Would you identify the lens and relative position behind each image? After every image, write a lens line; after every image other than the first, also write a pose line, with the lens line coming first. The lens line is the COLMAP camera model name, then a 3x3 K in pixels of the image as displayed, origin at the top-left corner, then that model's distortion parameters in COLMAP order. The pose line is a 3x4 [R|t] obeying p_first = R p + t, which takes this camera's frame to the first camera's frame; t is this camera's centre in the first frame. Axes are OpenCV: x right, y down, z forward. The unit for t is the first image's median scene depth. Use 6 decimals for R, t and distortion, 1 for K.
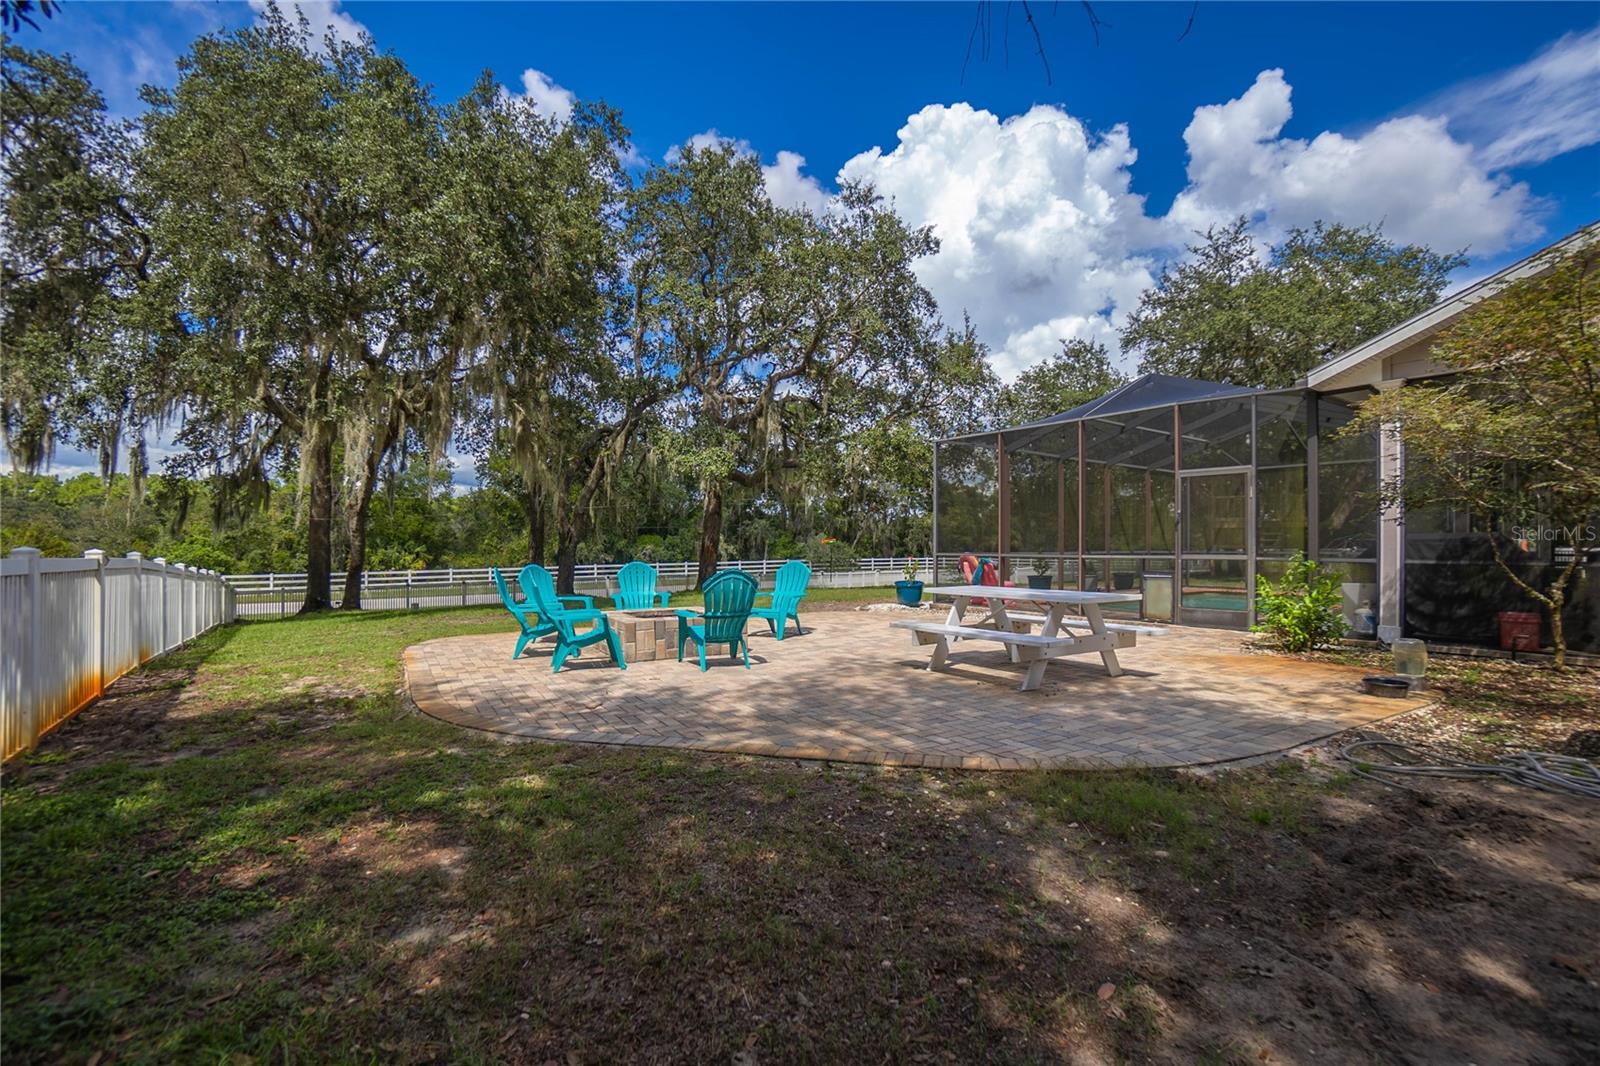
lens RADIAL K [[700.7, 0, 795.2], [0, 700.7, 540.3], [0, 0, 1]] dist [-0.030702, 0.002581]
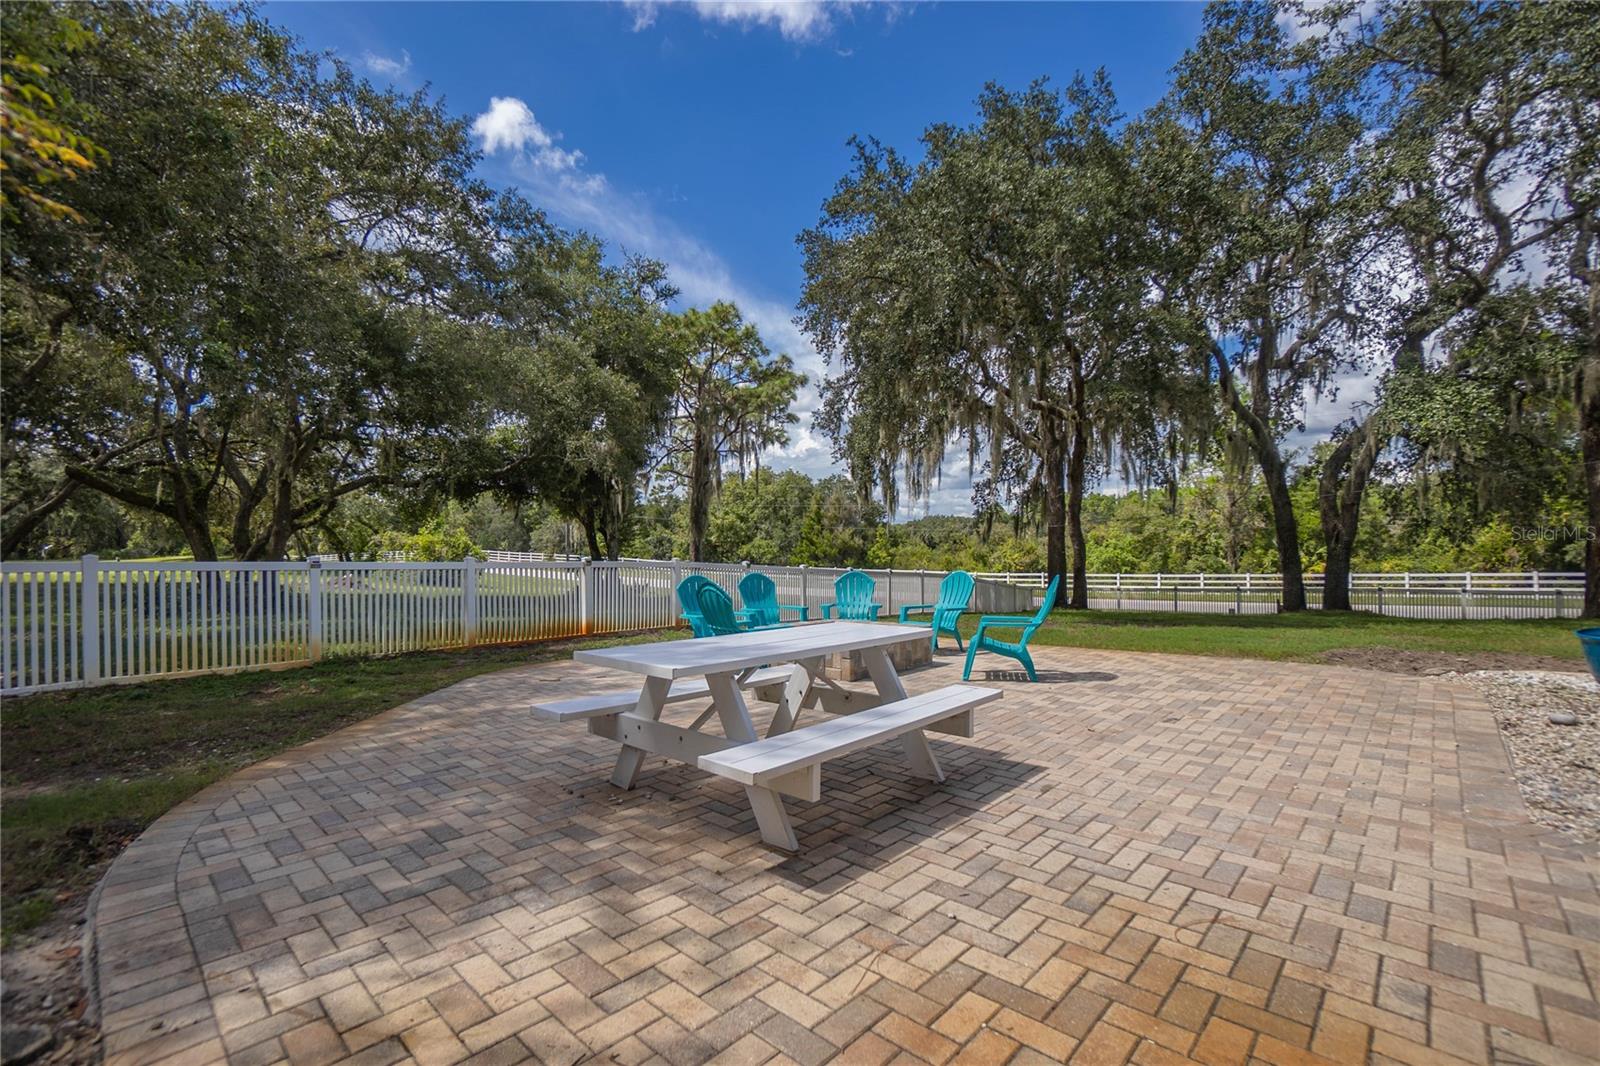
lens RADIAL K [[700.7, 0, 812.0], [0, 700.7, 540.9], [0, 0, 1]] dist [-0.030702, 0.002581]
pose [[0.307482, -0.014716, -0.951440, 0.273657], [0.015153, 0.999829, -0.010567, -0.000120], [0.951433, -0.011168, 0.307652, 0.264471]]
